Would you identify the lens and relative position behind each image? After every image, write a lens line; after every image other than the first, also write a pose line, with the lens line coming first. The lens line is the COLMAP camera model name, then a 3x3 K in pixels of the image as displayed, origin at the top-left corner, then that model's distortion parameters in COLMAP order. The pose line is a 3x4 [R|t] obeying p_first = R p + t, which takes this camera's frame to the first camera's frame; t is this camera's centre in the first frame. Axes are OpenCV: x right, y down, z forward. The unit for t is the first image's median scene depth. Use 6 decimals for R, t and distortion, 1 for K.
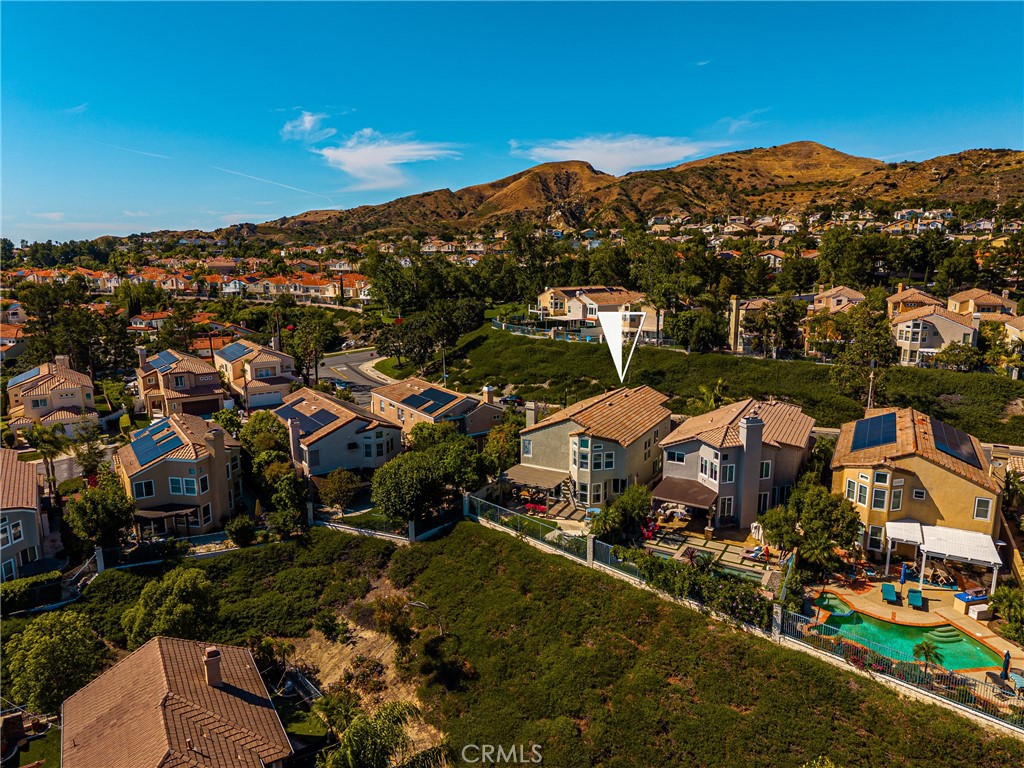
lens RADIAL K [[699.0, 0, 510.7], [0, 699.0, 372.1], [0, 0, 1]] dist [0.046676, -0.052903]
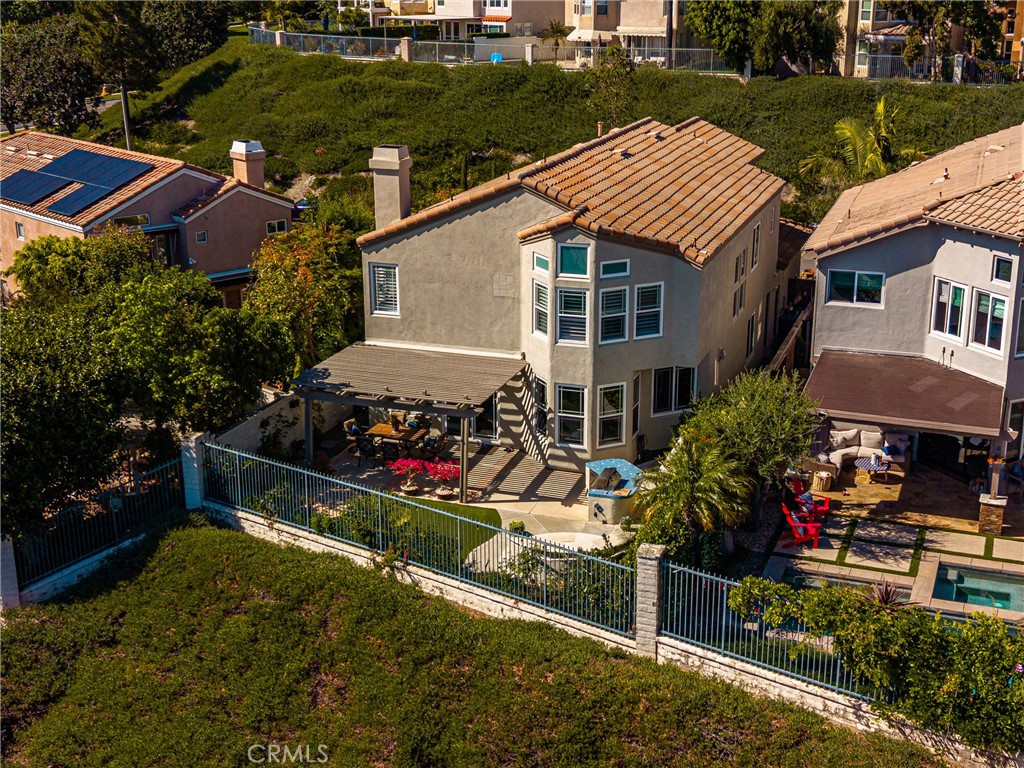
lens RADIAL K [[1347.2, 0, 530.8], [0, 1347.2, 409.7], [0, 0, 1]] dist [0.213692, -0.687725]
pose [[0.985060, -0.050663, 0.164593, -0.014607], [0.027468, 0.989734, 0.140255, 0.076827], [-0.170009, -0.133638, 0.976339, 0.372281]]
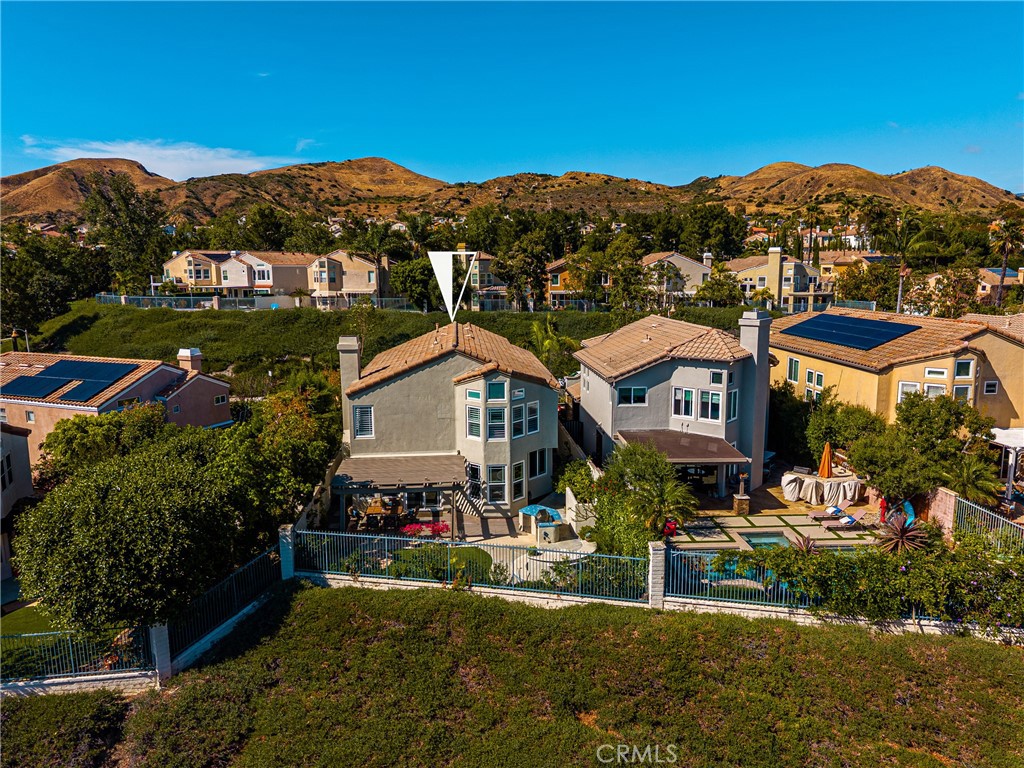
lens RADIAL K [[713.9, 0, 512.0], [0, 713.9, 384.0], [0, 0, 1]] dist [0.036943, -0.052325]
pose [[0.831184, -0.088958, 0.548835, -0.166654], [0.101744, 0.994785, 0.007153, 0.087156], [-0.546609, 0.049895, 0.835900, 0.497240]]
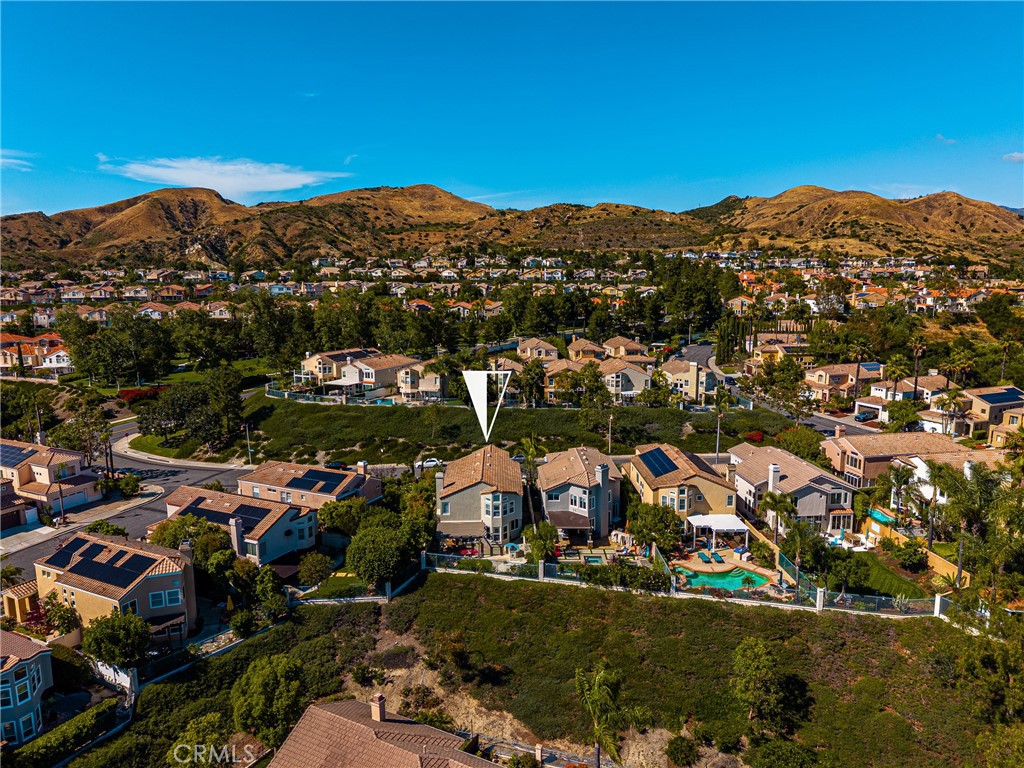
lens RADIAL K [[709.6, 0, 513.3], [0, 709.6, 358.5], [0, 0, 1]] dist [0.073437, -0.128954]
pose [[0.861822, -0.065245, 0.502996, -0.516060], [0.090674, 0.995535, -0.026226, -0.124479], [-0.499039, 0.068211, 0.863891, -0.240642]]
